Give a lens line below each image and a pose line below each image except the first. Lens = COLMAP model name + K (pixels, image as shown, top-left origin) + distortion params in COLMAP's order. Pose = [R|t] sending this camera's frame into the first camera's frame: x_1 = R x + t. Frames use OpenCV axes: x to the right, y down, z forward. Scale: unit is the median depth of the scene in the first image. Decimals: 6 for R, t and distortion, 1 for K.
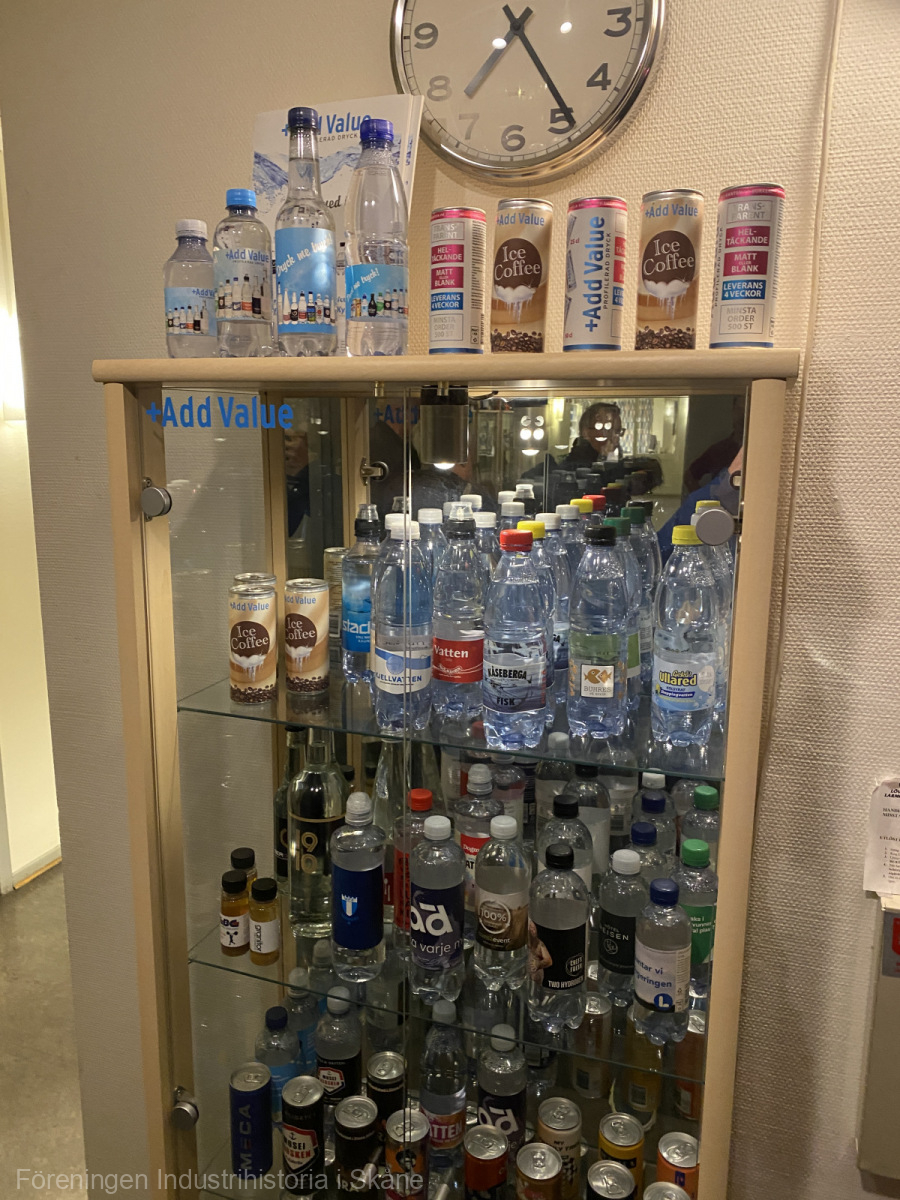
lens RADIAL K [[917.9, 0, 445.3], [0, 917.9, 598.7], [0, 0, 1]] dist [0.024451, -0.023984]
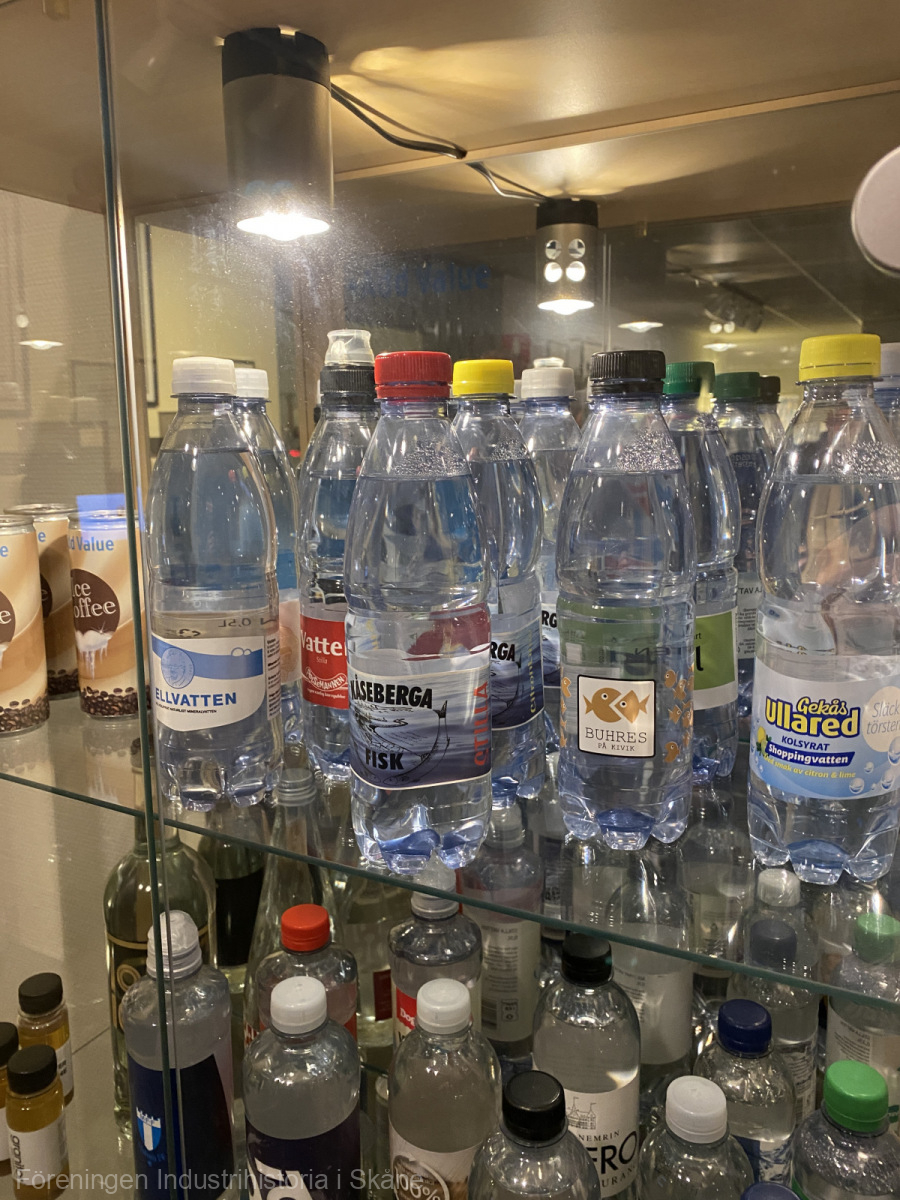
lens RADIAL K [[917.9, 0, 456.6], [0, 917.9, 601.3], [0, 0, 1]] dist [0.024451, -0.023984]
pose [[0.988328, 0.013110, -0.151776, 0.156972], [-0.014213, 0.999880, -0.006181, 0.039793], [0.151677, 0.008266, 0.988396, 0.565489]]
